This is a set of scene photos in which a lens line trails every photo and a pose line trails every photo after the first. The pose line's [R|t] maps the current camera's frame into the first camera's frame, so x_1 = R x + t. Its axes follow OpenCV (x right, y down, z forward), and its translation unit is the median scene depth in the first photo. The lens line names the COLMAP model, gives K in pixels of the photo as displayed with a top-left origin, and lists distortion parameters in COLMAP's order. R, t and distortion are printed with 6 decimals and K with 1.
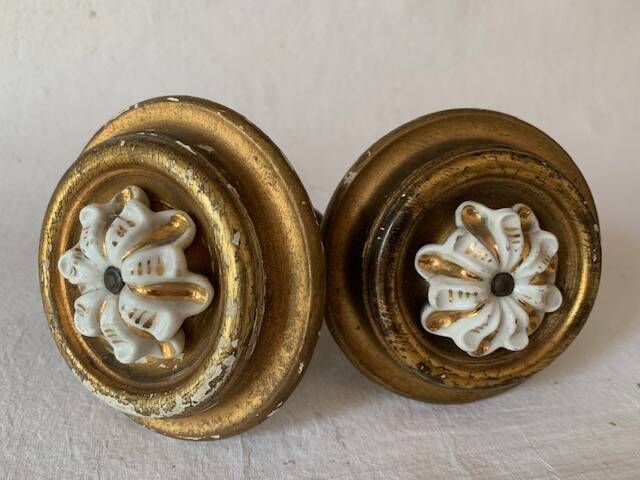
lens RADIAL K [[517.1, 0, 318.5], [0, 517.1, 239.0], [0, 0, 1]] dist [0.006702, -0.020711]
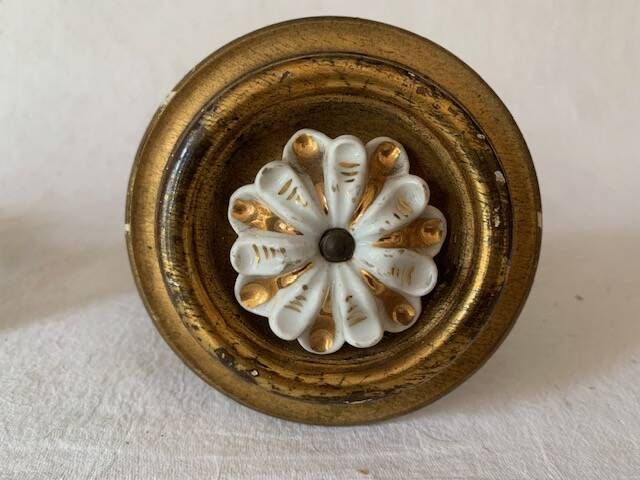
lens RADIAL K [[517.1, 0, 319.4], [0, 517.1, 246.6], [0, 0, 1]] dist [0.006702, -0.020711]
pose [[0.970517, 0.058822, -0.233745, 0.489658], [-0.077926, 0.994257, -0.073347, 0.140848], [0.228088, 0.089399, 0.969528, 0.322694]]
